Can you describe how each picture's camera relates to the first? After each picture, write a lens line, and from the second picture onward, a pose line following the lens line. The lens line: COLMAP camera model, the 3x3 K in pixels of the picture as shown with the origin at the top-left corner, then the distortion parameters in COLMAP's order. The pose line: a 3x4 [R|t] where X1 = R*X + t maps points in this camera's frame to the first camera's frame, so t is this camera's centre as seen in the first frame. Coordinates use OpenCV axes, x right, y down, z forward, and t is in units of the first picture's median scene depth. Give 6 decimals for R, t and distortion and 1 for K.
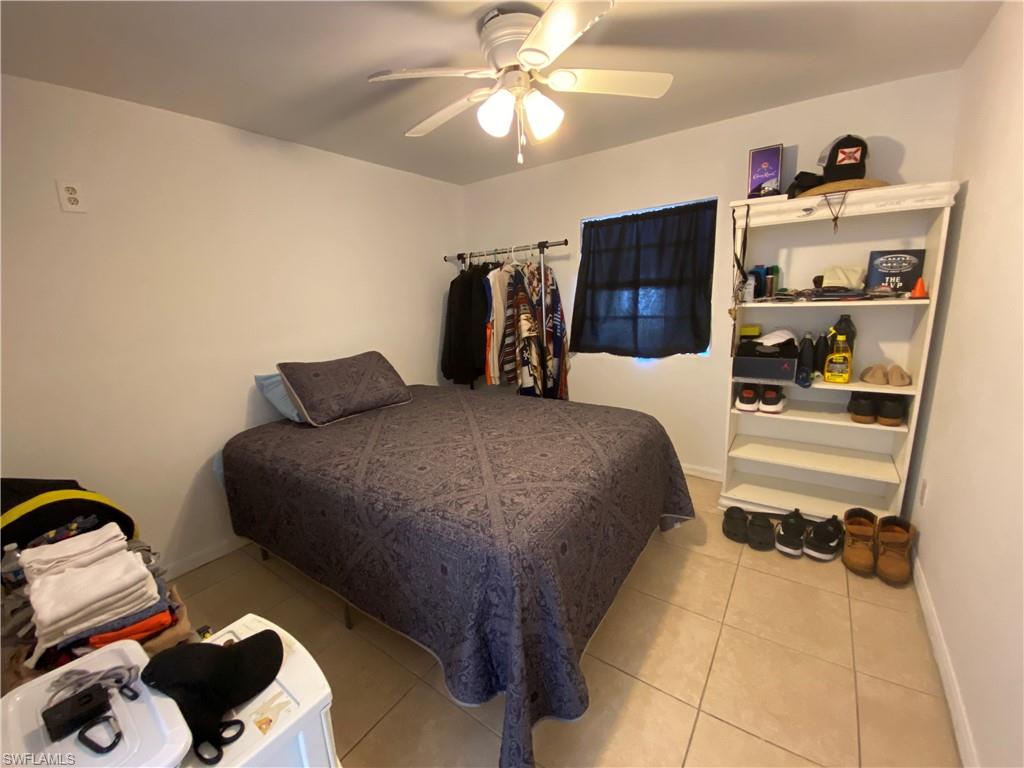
lens RADIAL K [[413.2, 0, 512.0], [0, 413.2, 384.0], [0, 0, 1]] dist [0.013465, -0.000109]
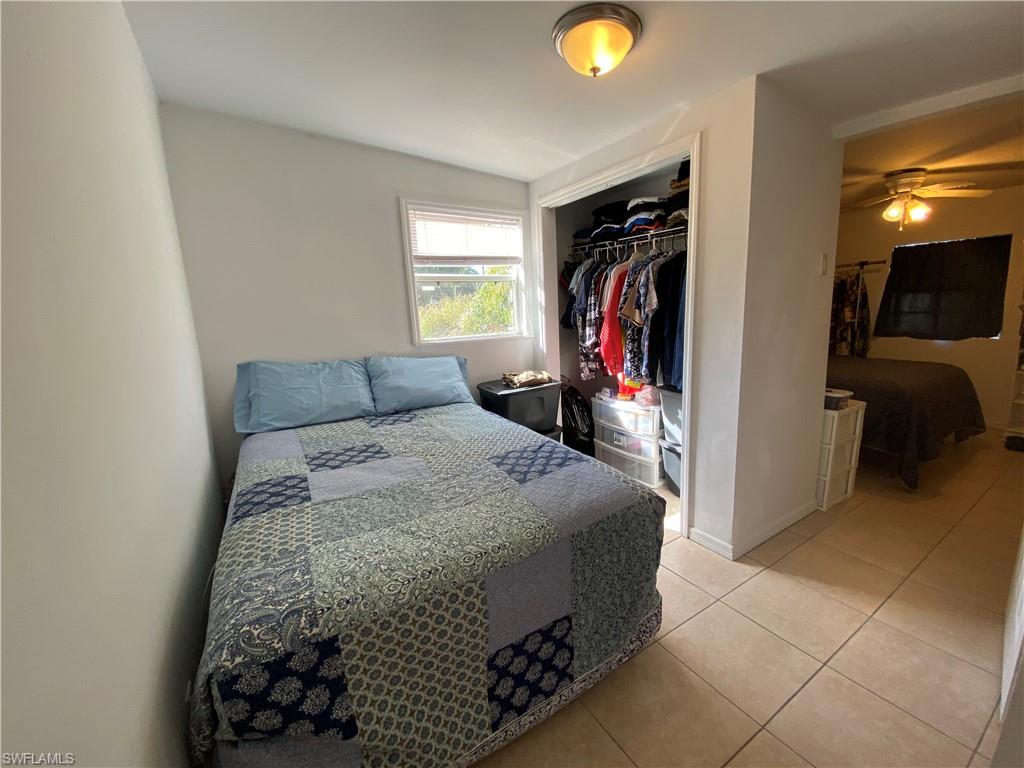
lens RADIAL K [[425.7, 0, 512.0], [0, 425.7, 384.0], [0, 0, 1]] dist [0.000199, -0.012517]
pose [[0.920334, 0.078075, -0.383262, -0.481890], [-0.093711, 0.995350, -0.022265, 0.261267], [0.379742, 0.056407, 0.923371, -0.897963]]
